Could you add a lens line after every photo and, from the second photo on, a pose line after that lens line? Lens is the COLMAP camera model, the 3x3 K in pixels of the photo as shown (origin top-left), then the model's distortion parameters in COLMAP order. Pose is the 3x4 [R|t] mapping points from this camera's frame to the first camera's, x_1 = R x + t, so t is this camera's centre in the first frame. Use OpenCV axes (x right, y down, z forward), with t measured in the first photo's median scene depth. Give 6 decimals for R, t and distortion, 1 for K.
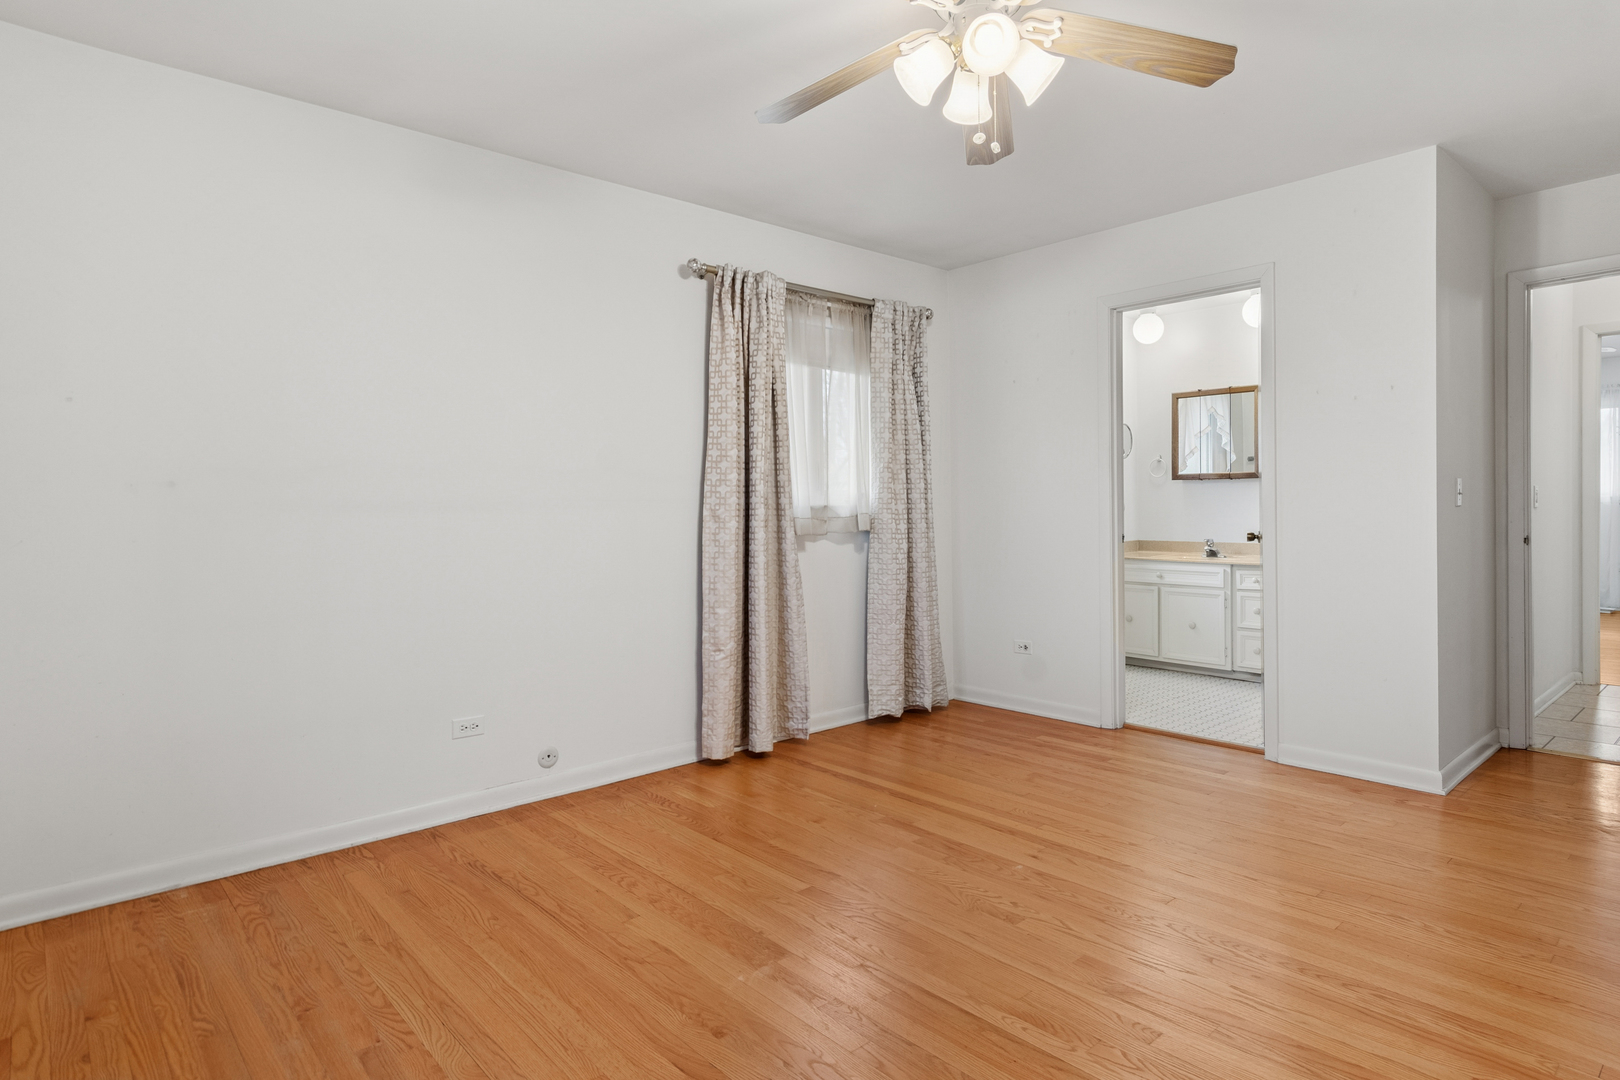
lens RADIAL K [[877.1, 0, 854.0], [0, 877.1, 511.9], [0, 0, 1]] dist [0.000206, 0.000090]
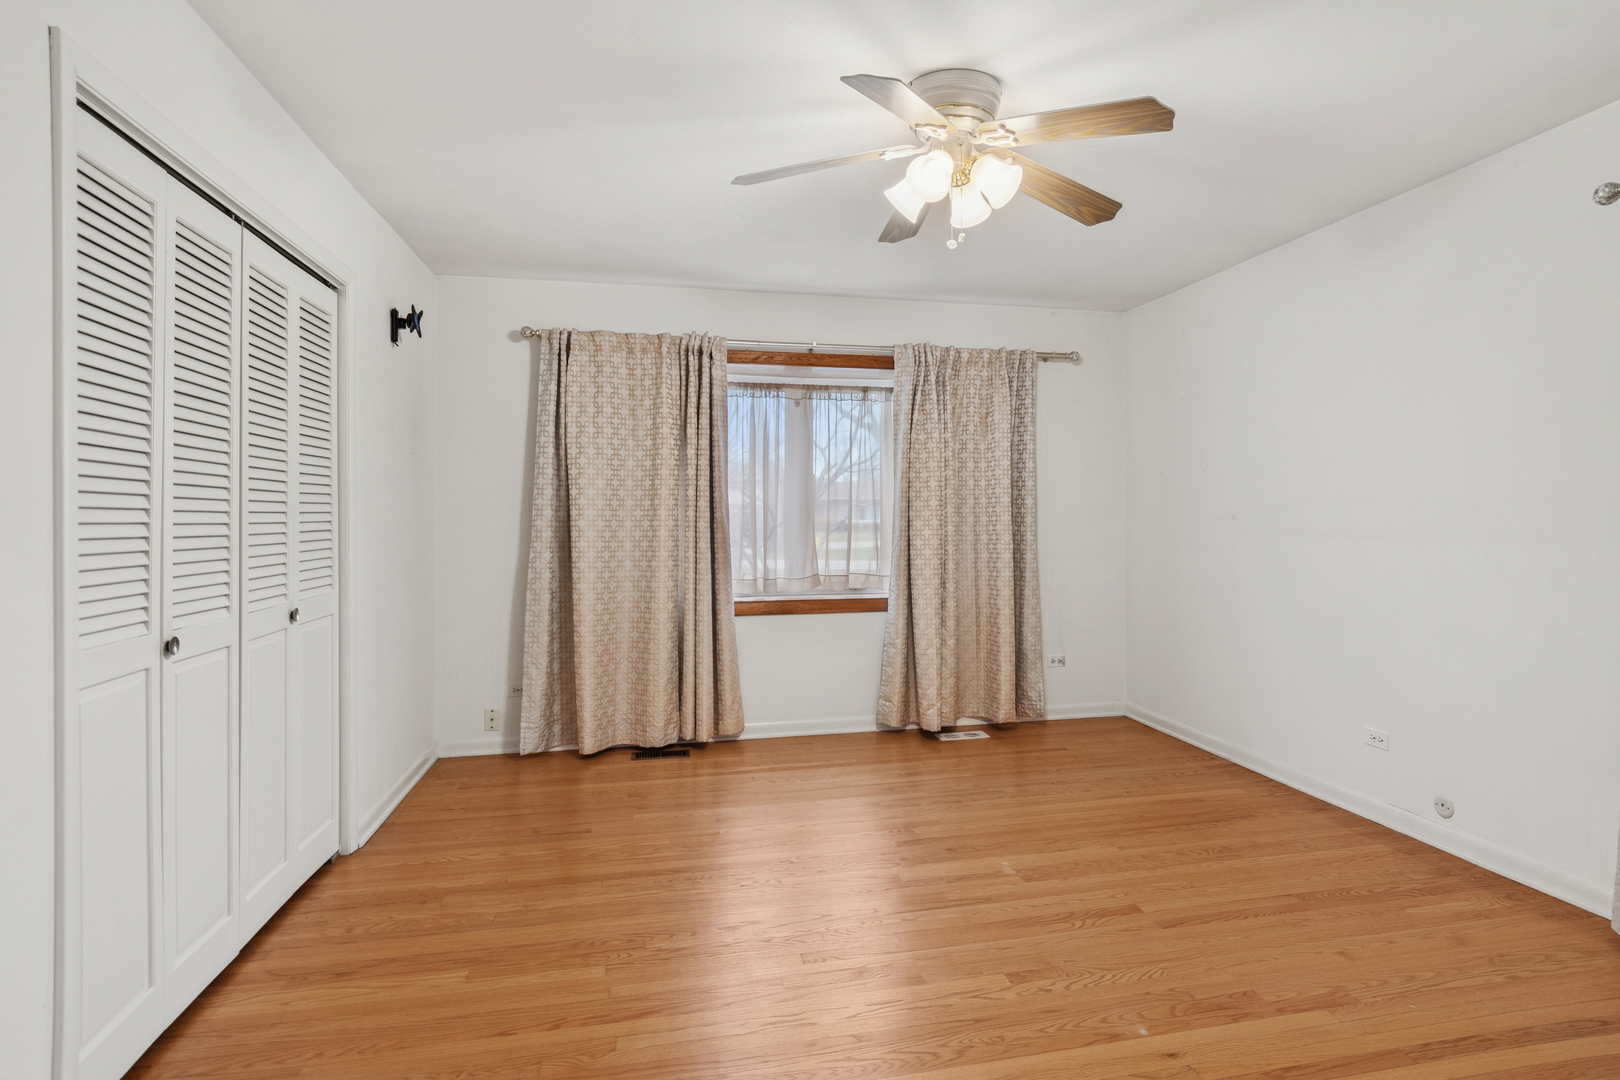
lens RADIAL K [[877.1, 0, 854.0], [0, 877.1, 511.9], [0, 0, 1]] dist [0.000206, 0.000090]
pose [[-0.502466, 0.009371, -0.864546, 1.213328], [0.001555, 0.999949, 0.009935, -0.068635], [0.864596, 0.003647, -0.502455, 1.457061]]
